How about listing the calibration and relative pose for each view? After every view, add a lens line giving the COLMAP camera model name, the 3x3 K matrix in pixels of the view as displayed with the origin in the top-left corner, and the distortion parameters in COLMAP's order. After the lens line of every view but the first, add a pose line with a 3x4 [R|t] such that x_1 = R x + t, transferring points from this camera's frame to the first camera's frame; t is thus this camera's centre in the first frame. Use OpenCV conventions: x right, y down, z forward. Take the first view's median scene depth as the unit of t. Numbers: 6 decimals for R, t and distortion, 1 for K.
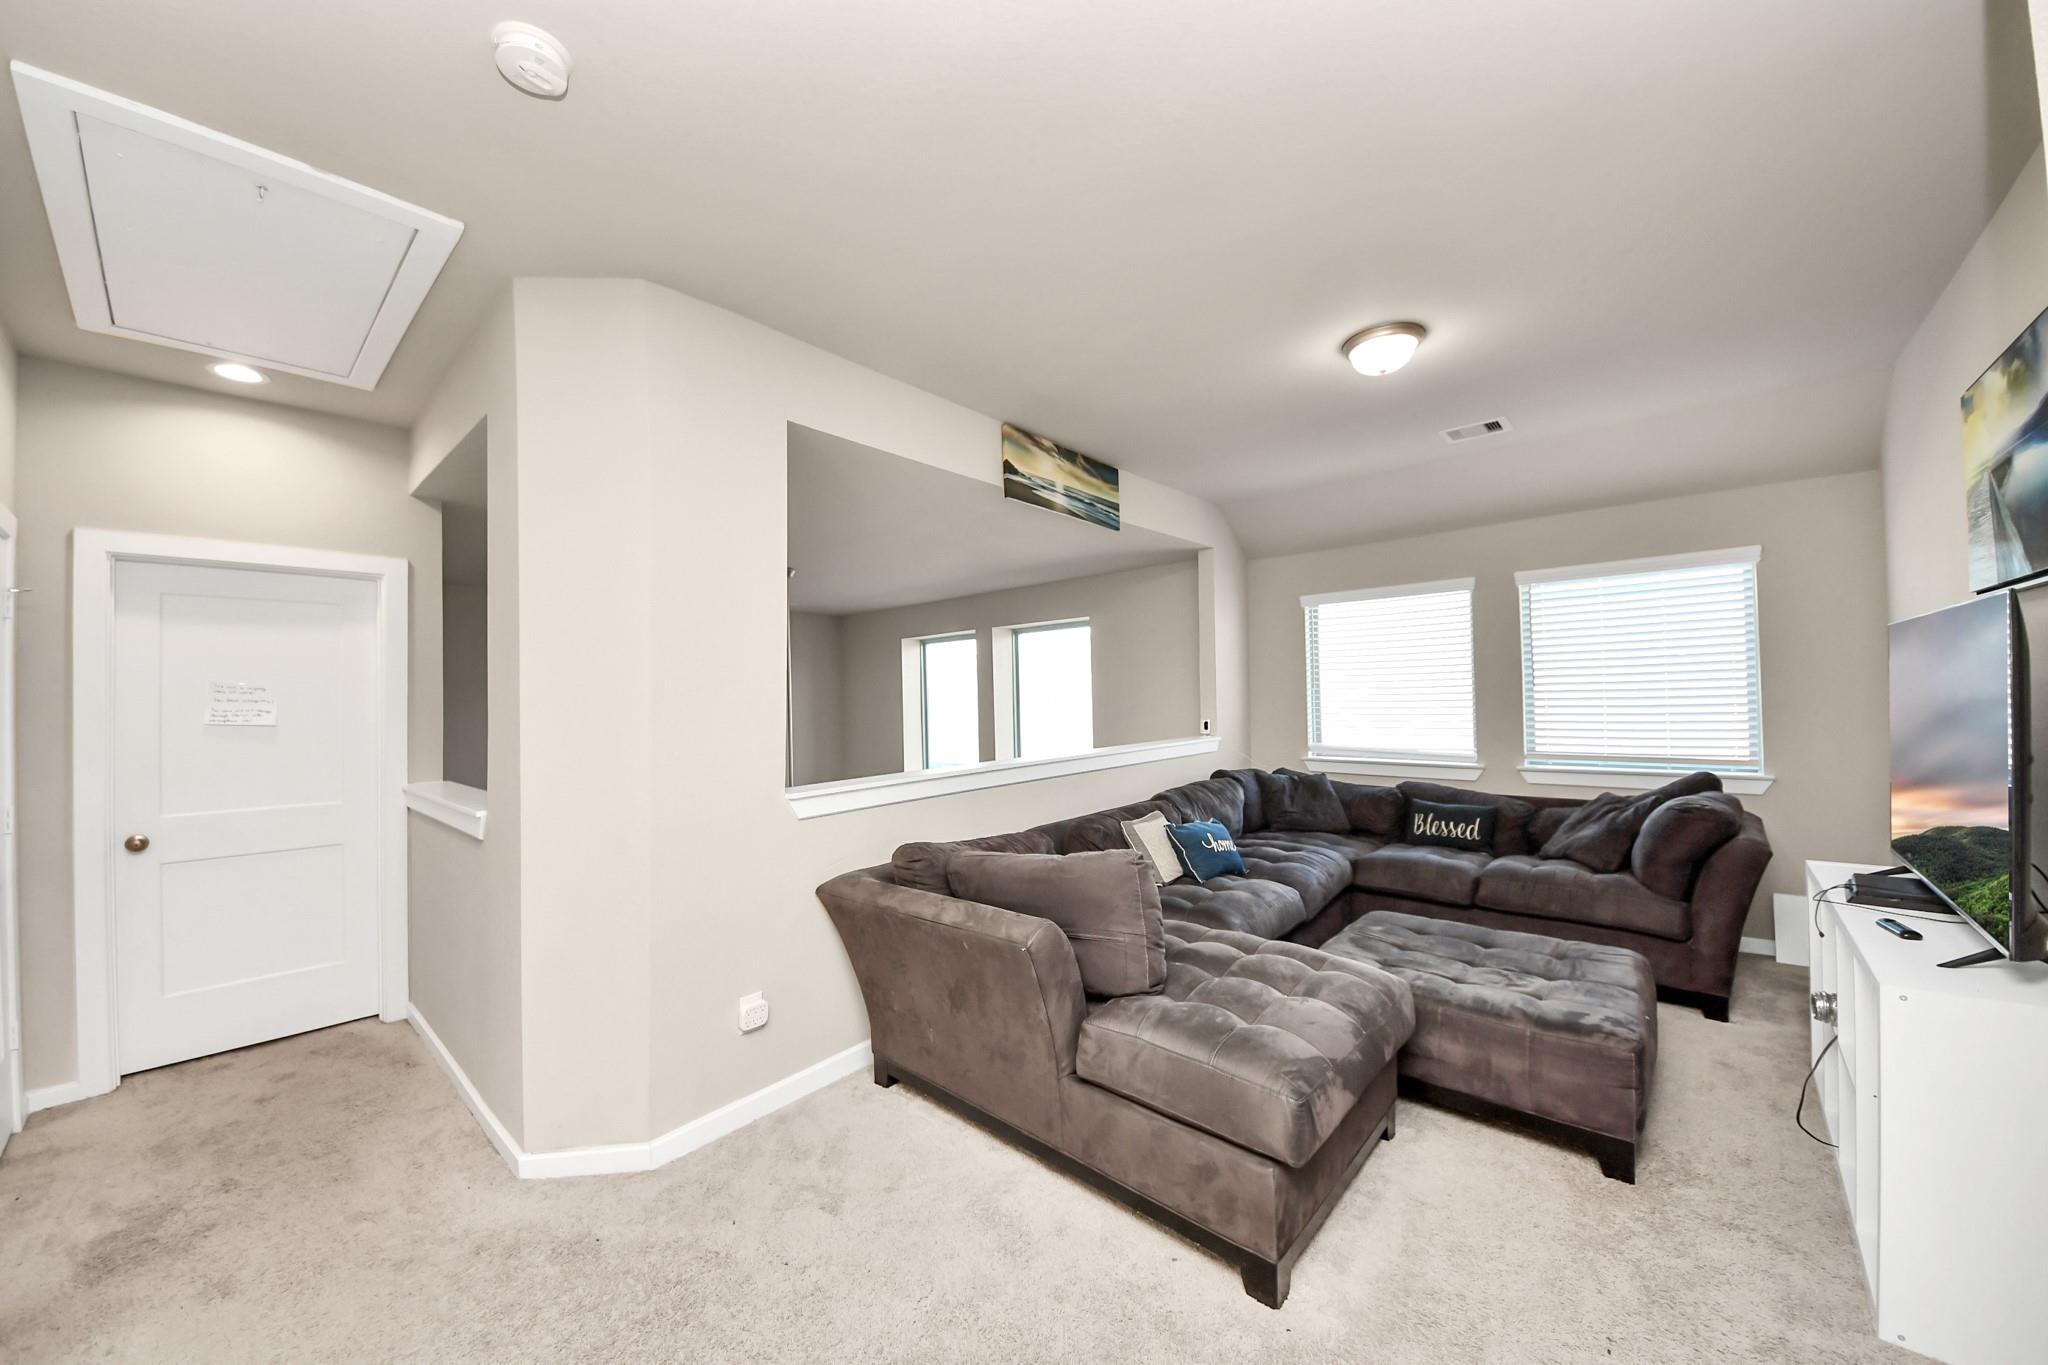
lens RADIAL K [[735.6, 0, 1008.7], [0, 735.6, 689.8], [0, 0, 1]] dist [0.013040, -0.012506]
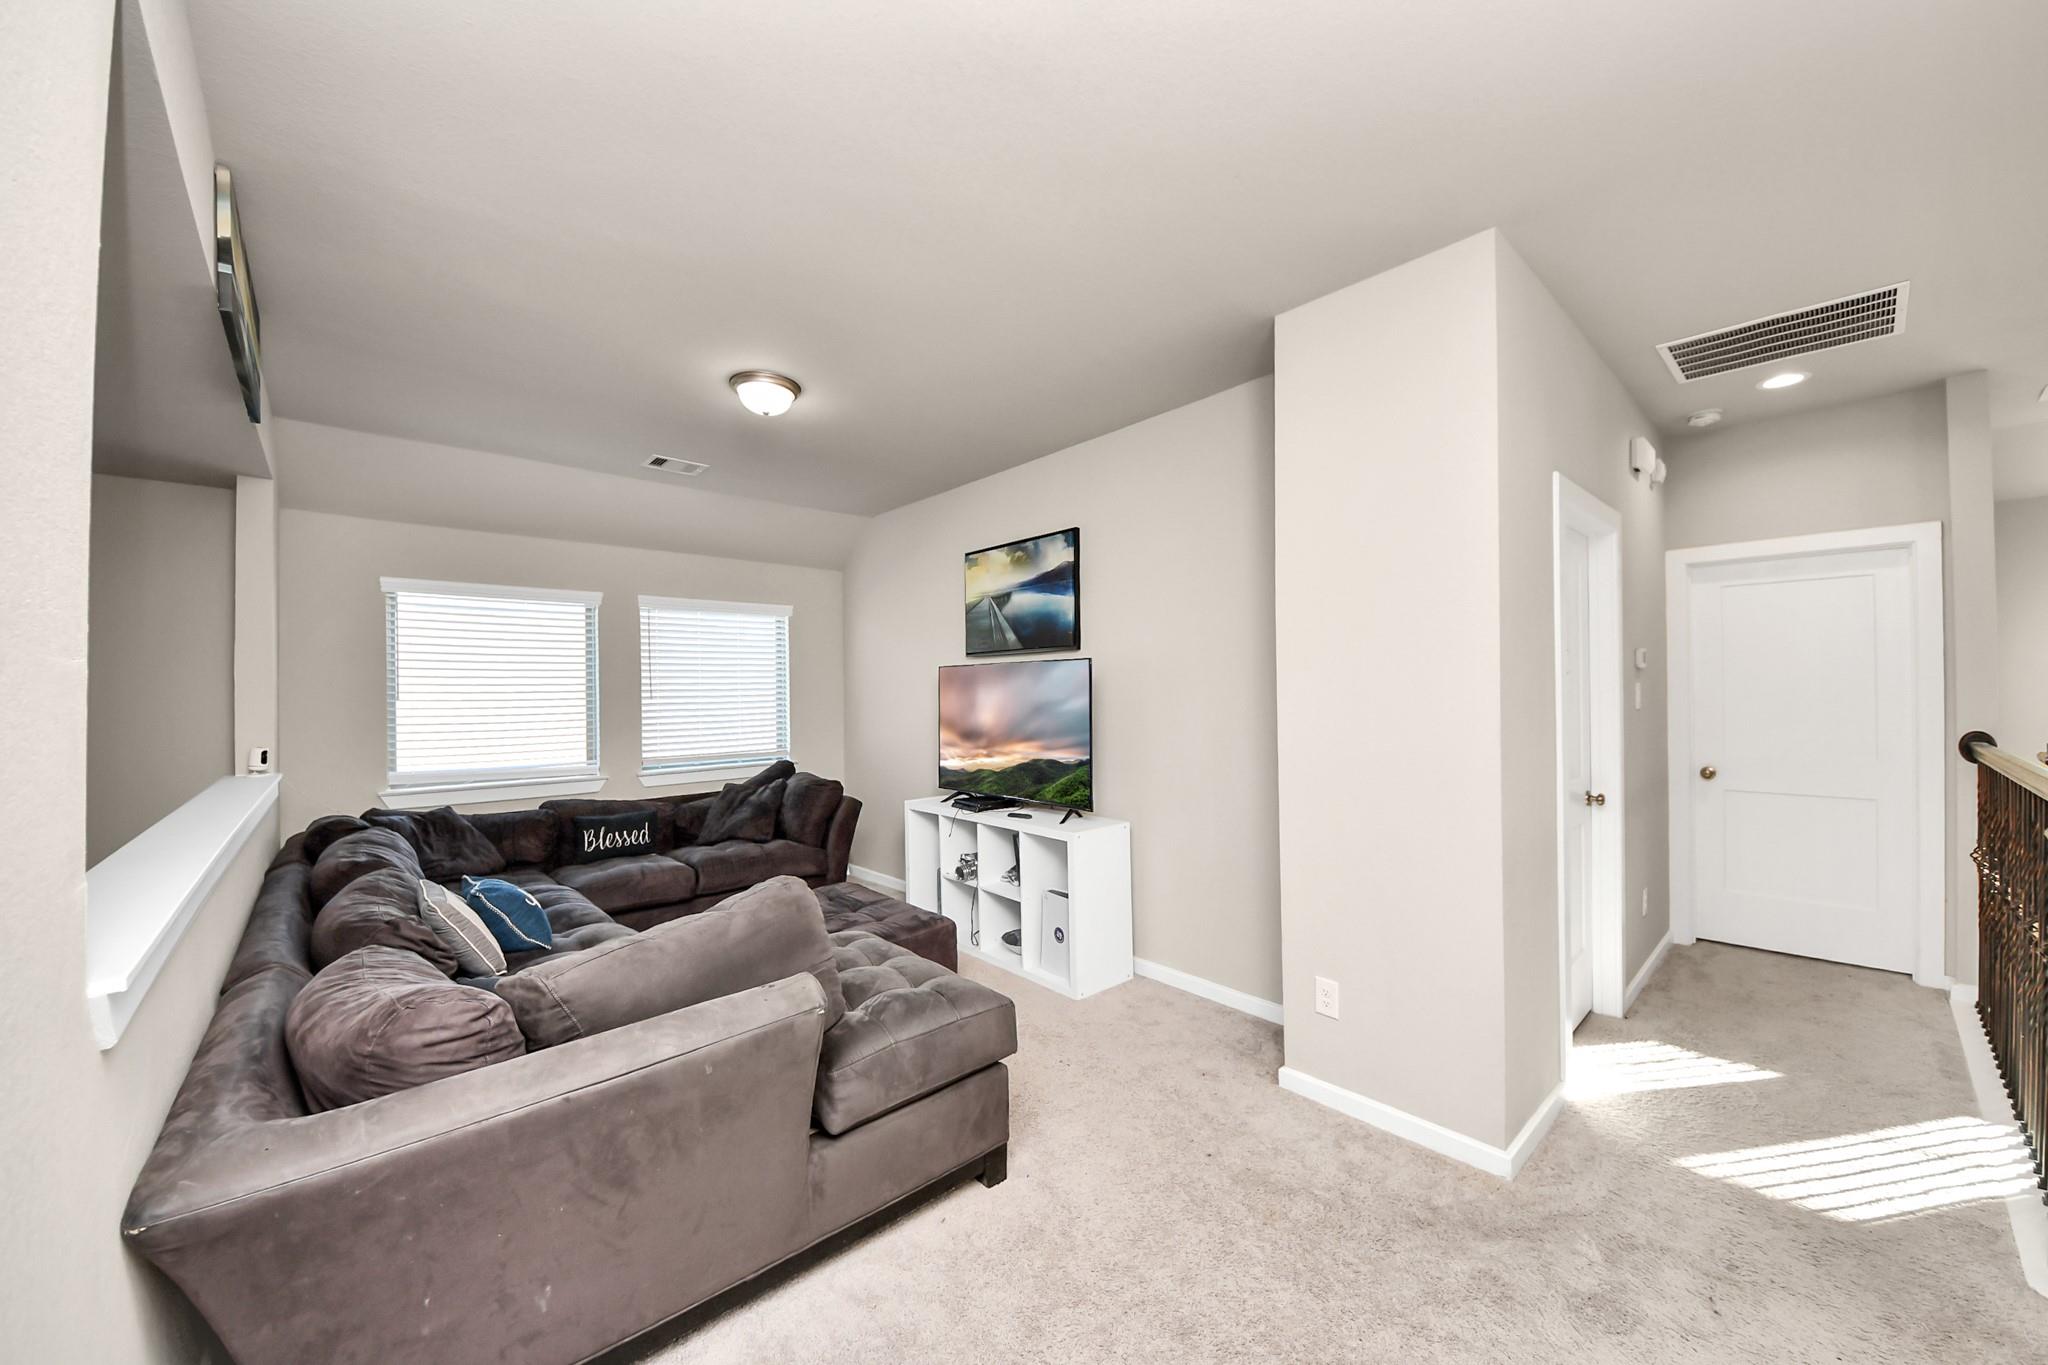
lens RADIAL K [[752.7, 0, 1030.1], [0, 752.7, 694.8], [0, 0, 1]] dist [0.029957, -0.013452]
pose [[0.070416, 0.017309, 0.997367, -0.434080], [0.002223, 0.999844, -0.017509, 0.010443], [-0.997515, 0.003450, 0.070367, 0.384589]]
